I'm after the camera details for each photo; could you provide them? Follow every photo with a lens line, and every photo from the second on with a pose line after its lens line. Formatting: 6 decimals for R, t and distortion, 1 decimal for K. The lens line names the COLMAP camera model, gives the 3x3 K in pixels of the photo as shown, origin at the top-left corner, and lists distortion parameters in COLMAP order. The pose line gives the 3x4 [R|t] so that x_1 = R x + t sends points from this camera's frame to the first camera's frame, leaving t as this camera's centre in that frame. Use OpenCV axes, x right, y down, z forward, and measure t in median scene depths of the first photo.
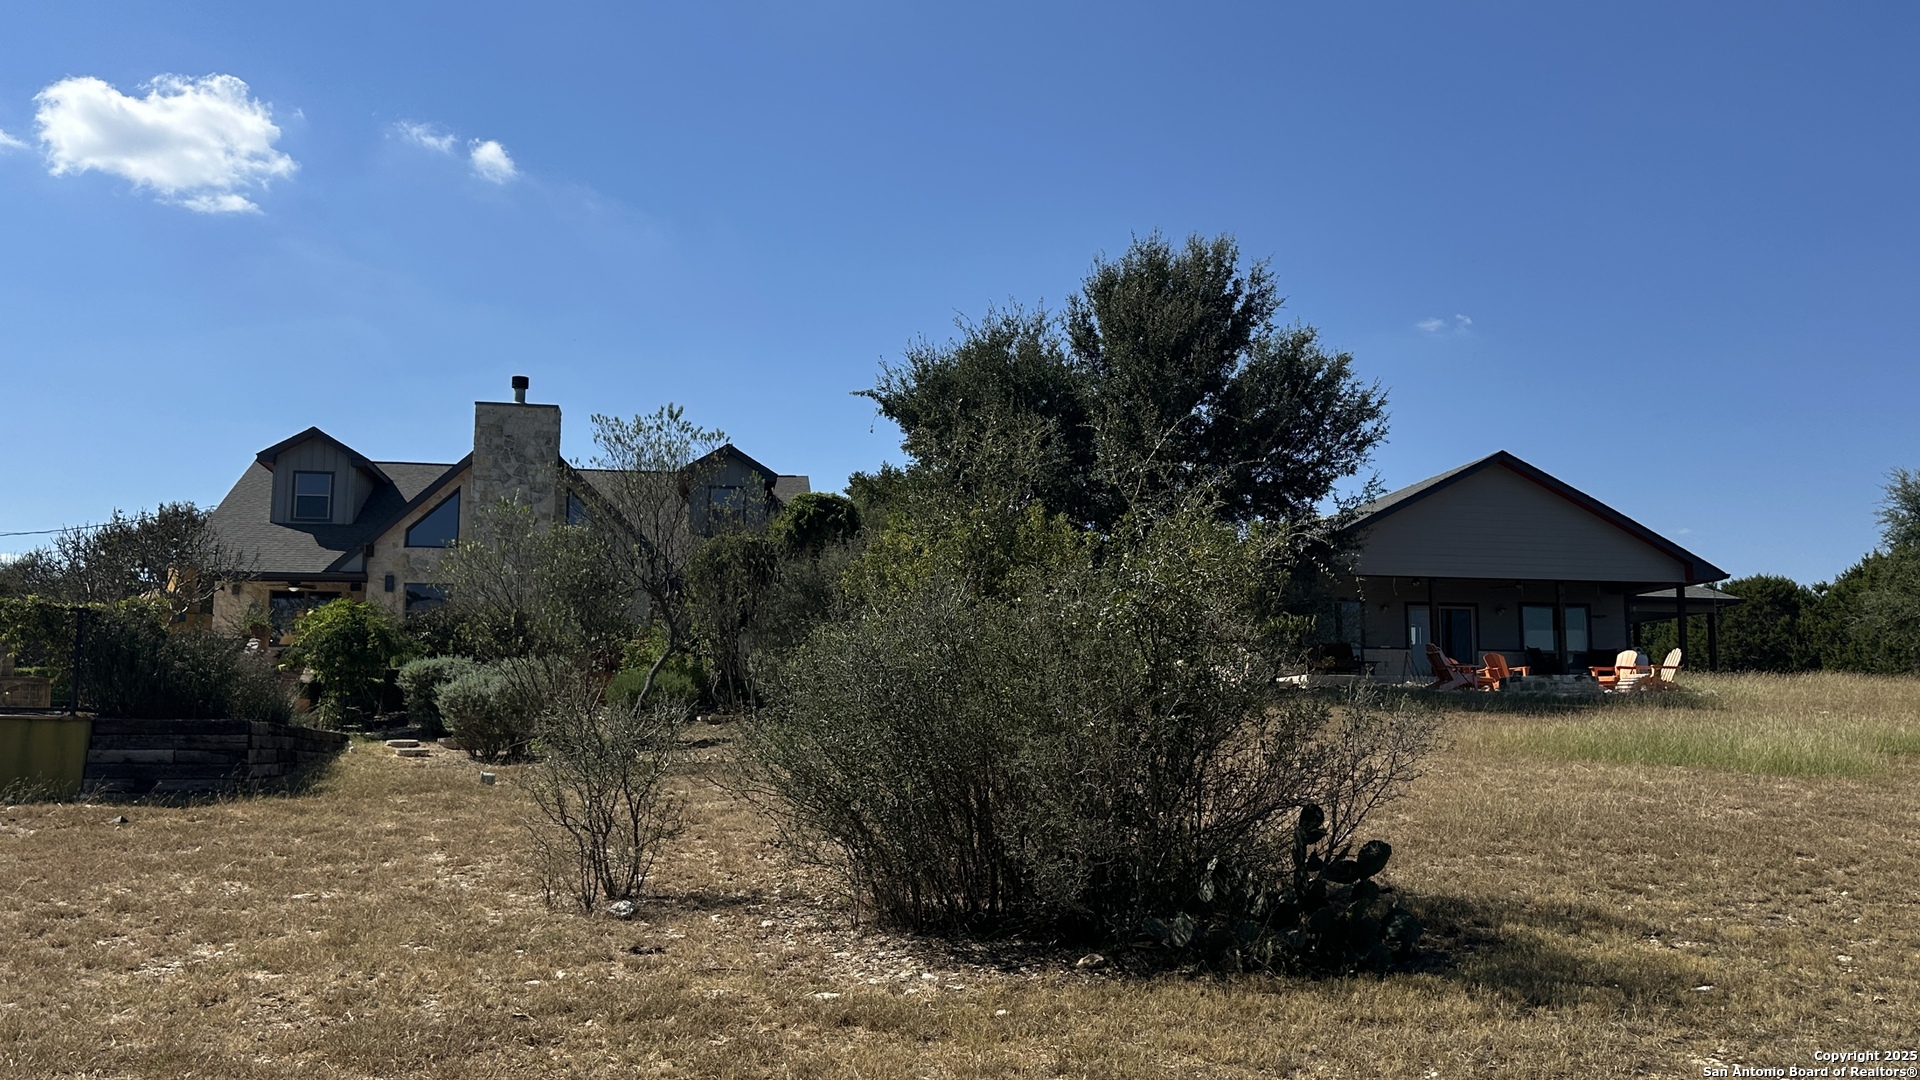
lens RADIAL K [[1546.9, 0, 965.1], [0, 1546.9, 538.4], [0, 0, 1]] dist [-0.013100, -0.017906]
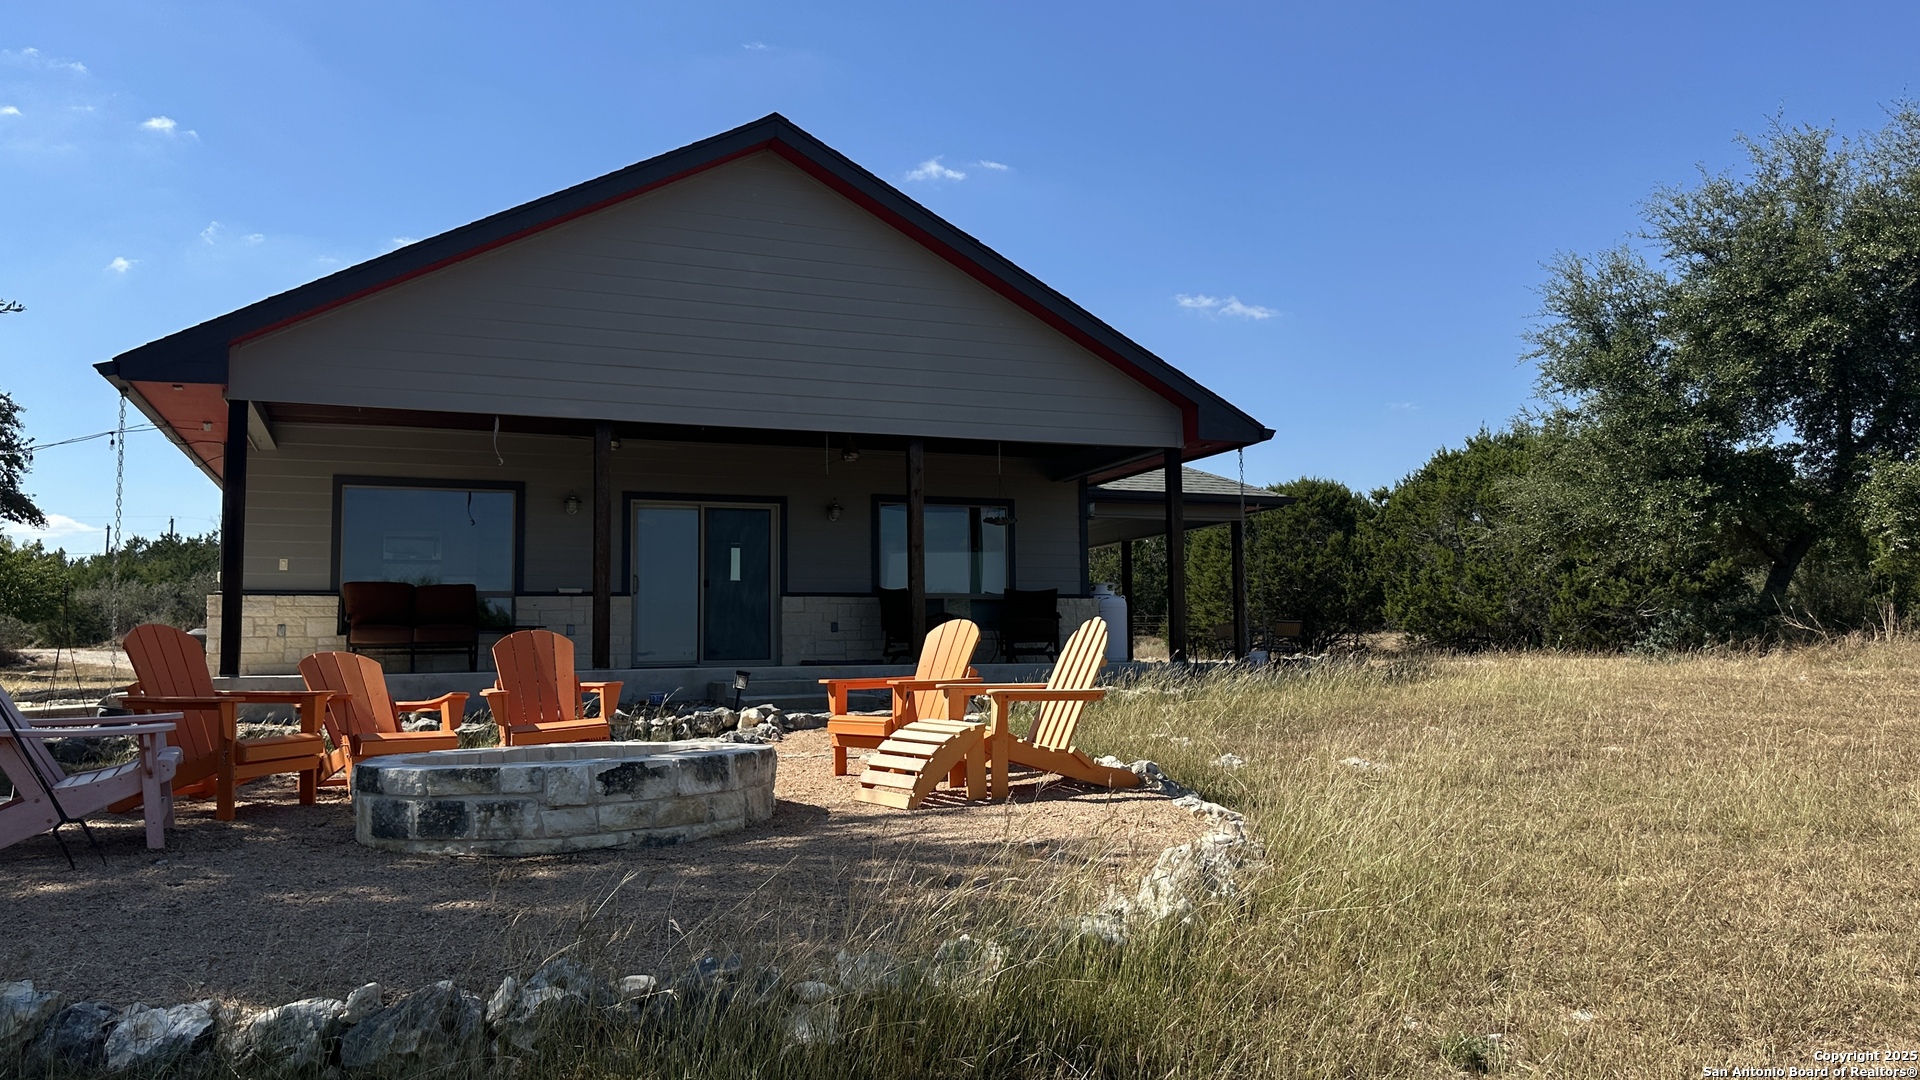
lens RADIAL K [[1408.2, 0, 957.7], [0, 1408.2, 545.5], [0, 0, 1]] dist [0.013253, 0.000610]
pose [[0.969575, -0.001796, 0.244789, 0.201317], [-0.011384, 0.998560, 0.052417, 0.024387], [-0.244530, -0.053609, 0.968159, 0.409469]]
